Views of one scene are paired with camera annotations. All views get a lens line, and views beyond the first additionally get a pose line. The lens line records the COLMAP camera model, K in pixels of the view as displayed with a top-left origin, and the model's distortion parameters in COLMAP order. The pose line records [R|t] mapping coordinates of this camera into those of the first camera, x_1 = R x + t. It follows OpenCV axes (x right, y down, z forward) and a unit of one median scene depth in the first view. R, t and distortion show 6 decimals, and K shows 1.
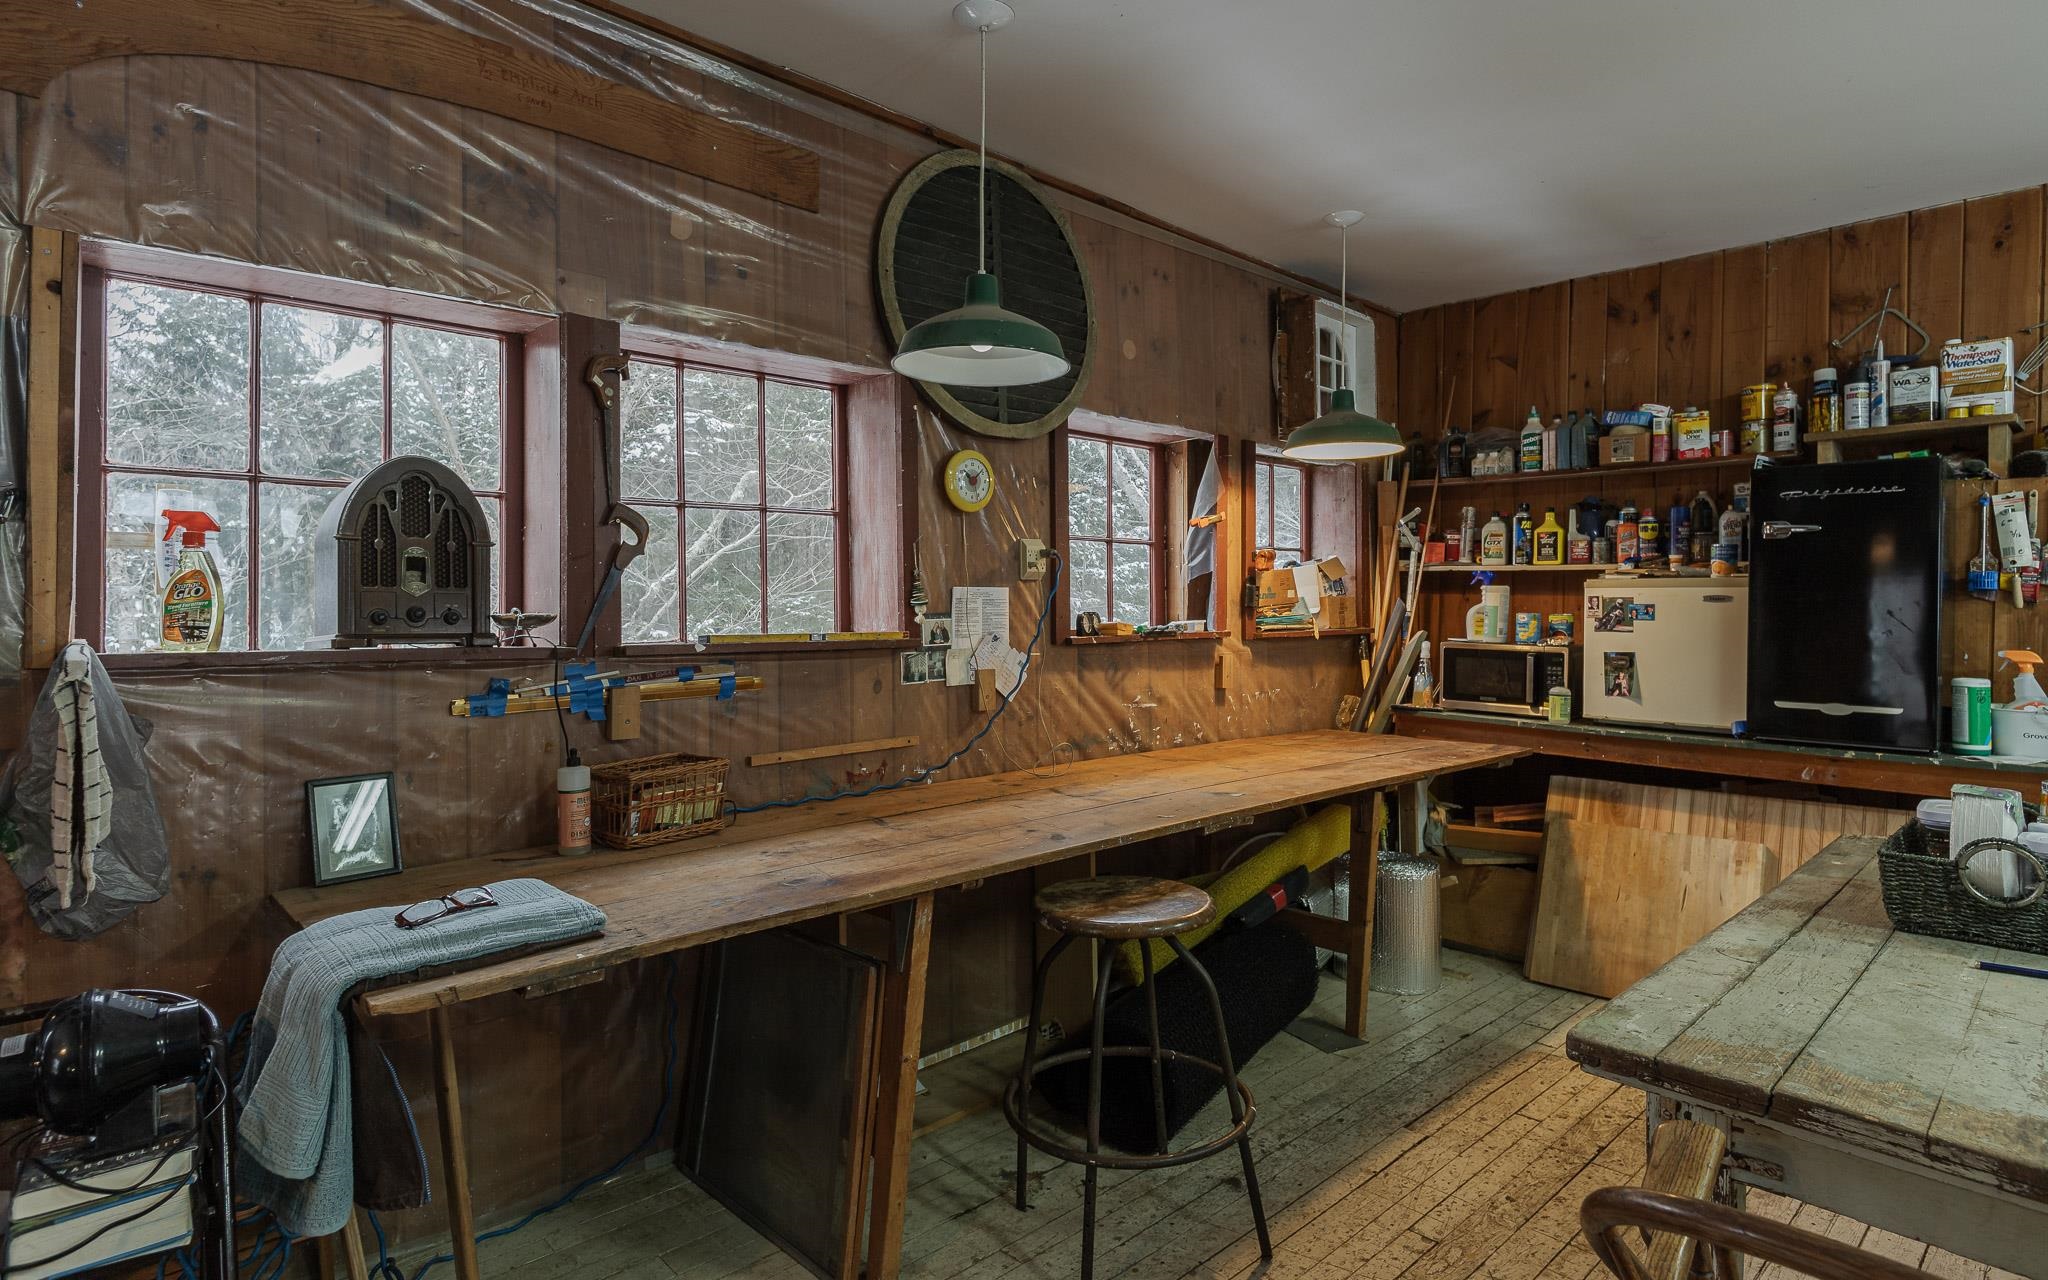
lens RADIAL K [[1064.3, 0, 1020.8], [0, 1064.3, 615.7], [0, 0, 1]] dist [-0.000658, -0.001193]
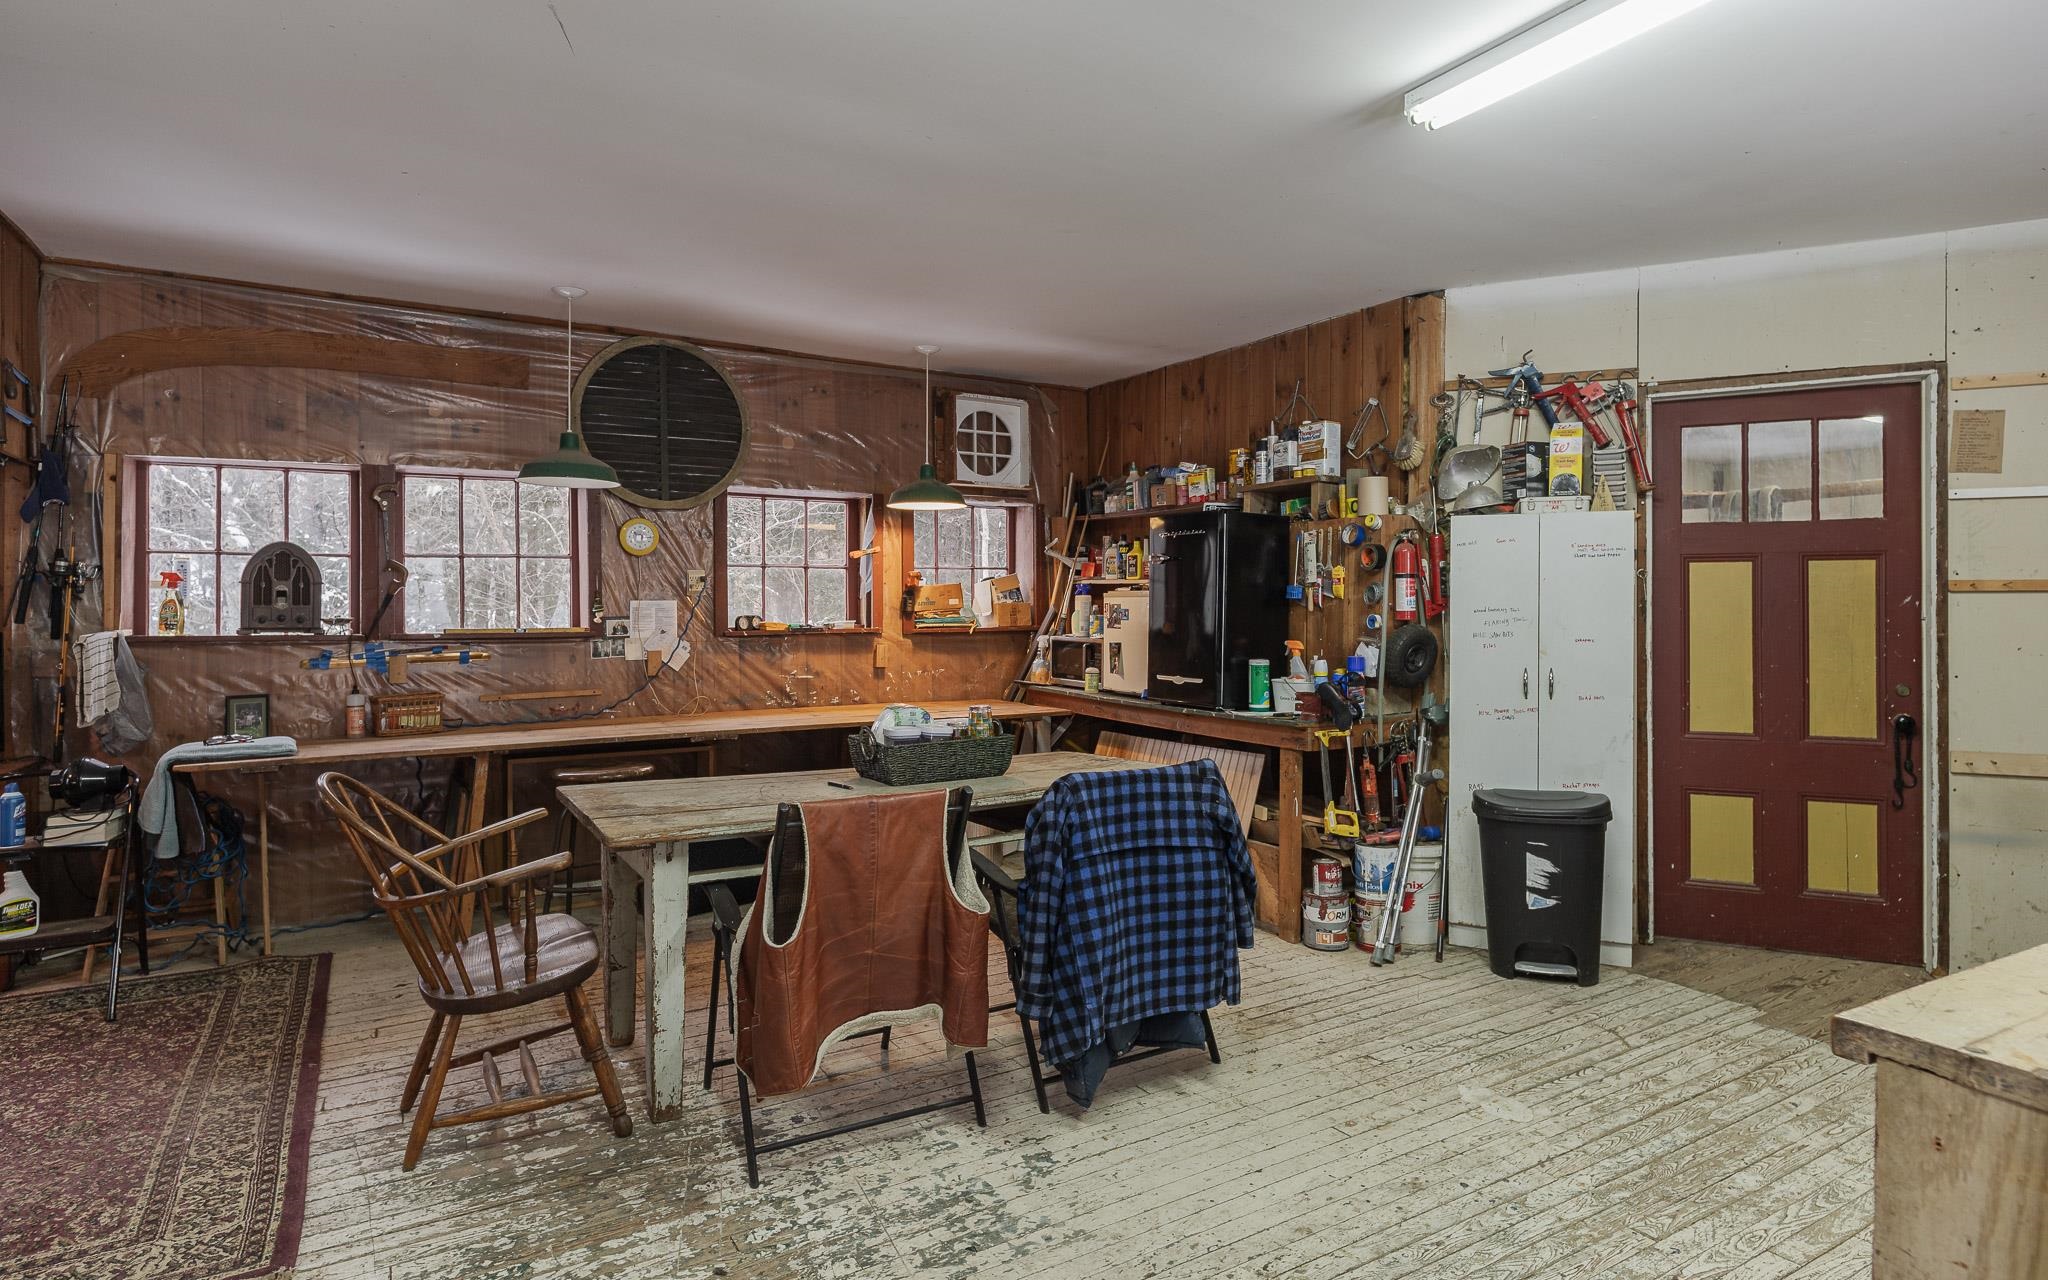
lens RADIAL K [[1084.4, 0, 1021.2], [0, 1084.4, 609.9], [0, 0, 1]] dist [0.001804, 0.000427]
pose [[0.979308, -0.003602, -0.202344, 0.820253], [0.002276, 0.999974, -0.006786, 0.000204], [0.202363, 0.006185, 0.979291, -0.500127]]
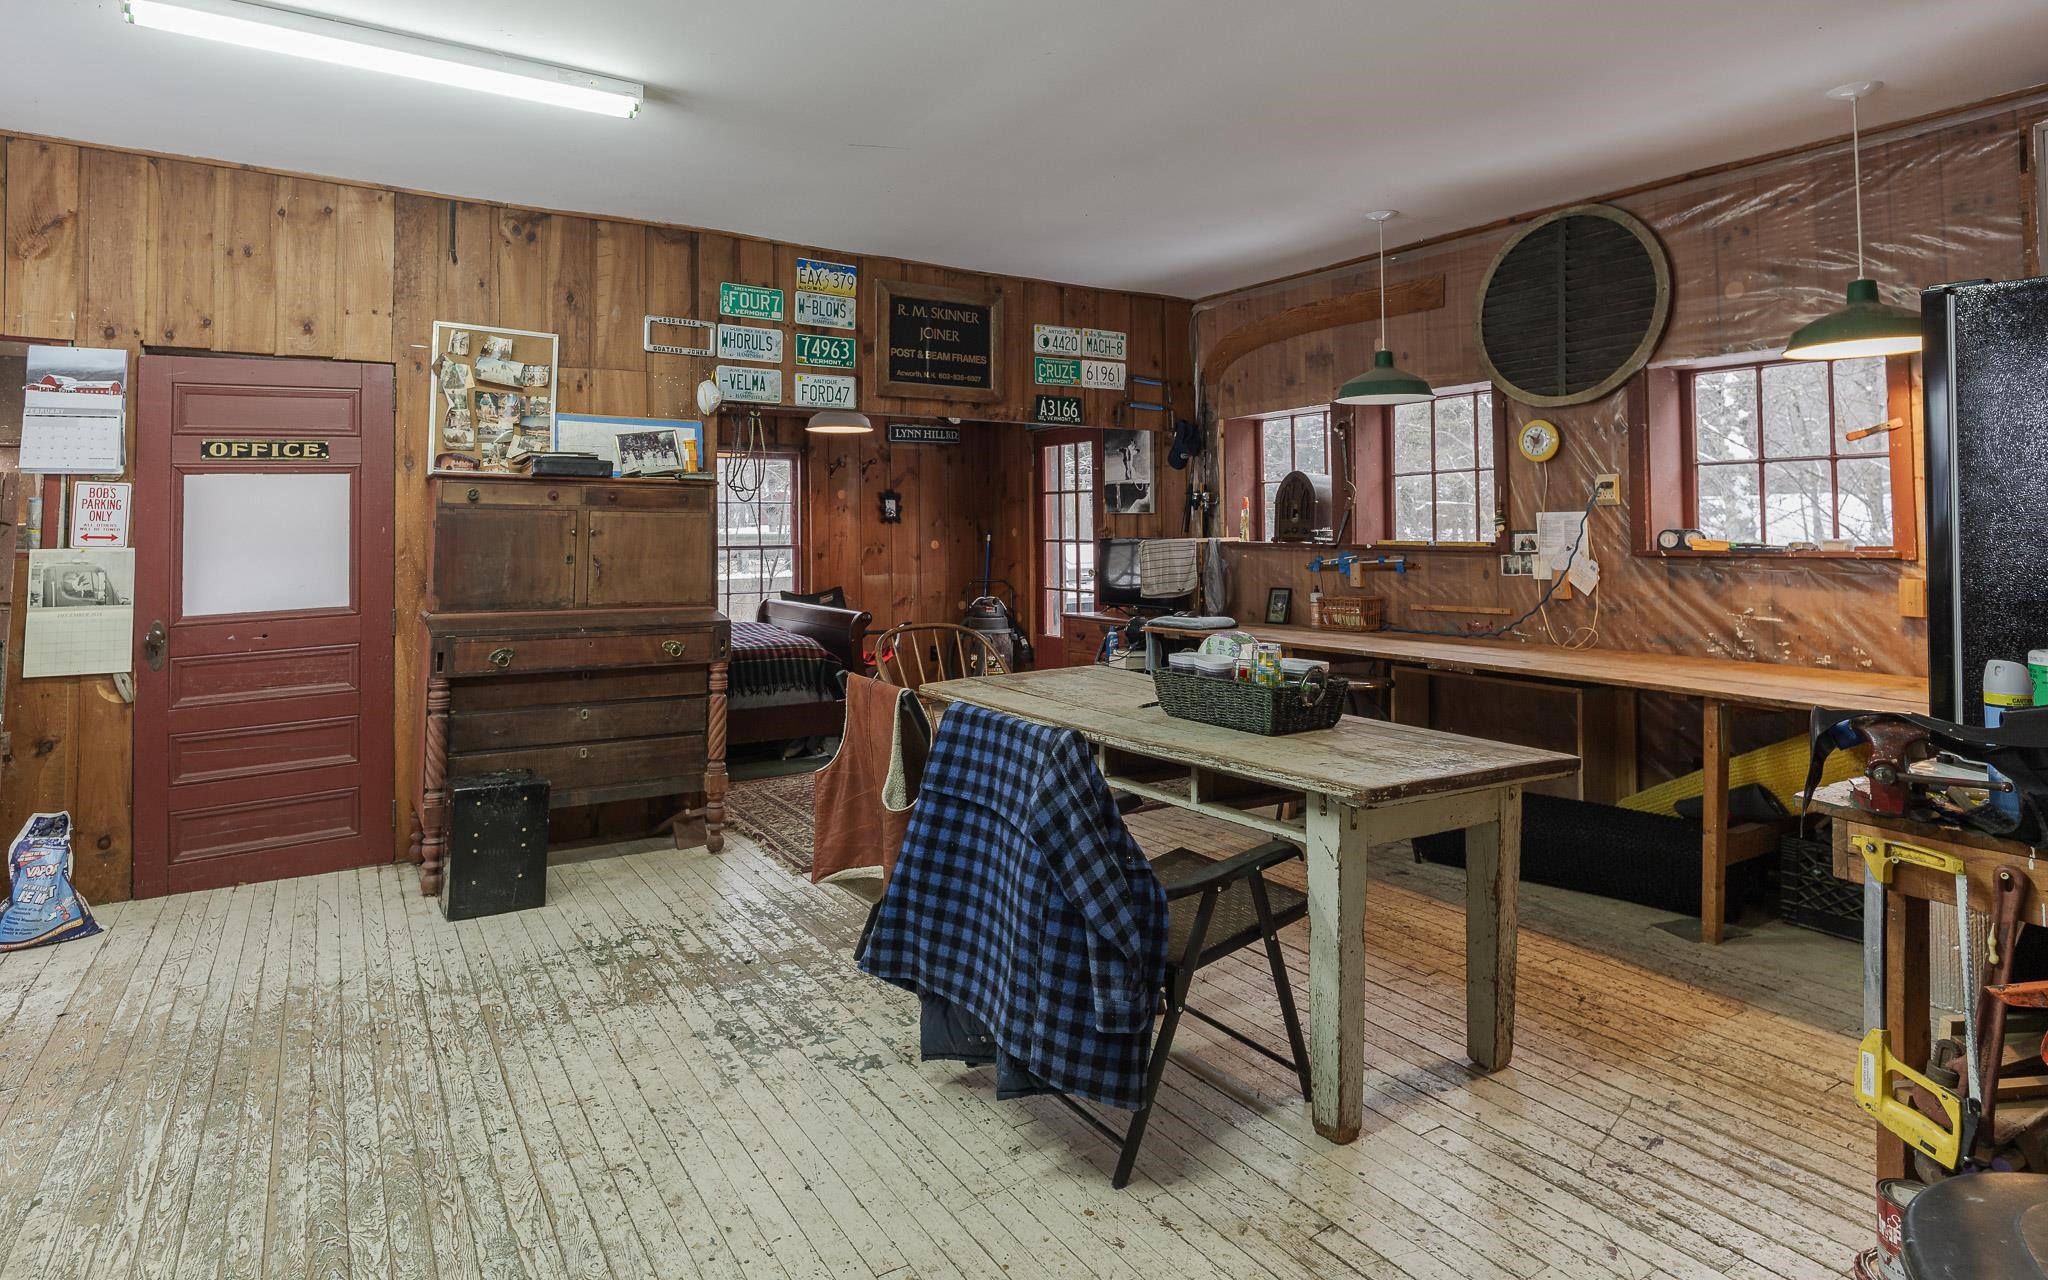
lens RADIAL K [[1085.1, 0, 1021.4], [0, 1085.1, 488.8], [0, 0, 1]] dist [0.003543, 0.000345]
pose [[-0.169589, -0.033956, -0.984930, 1.456223], [-0.002407, 0.999418, -0.034041, -0.006713], [0.985512, -0.003402, -0.169572, 0.511749]]
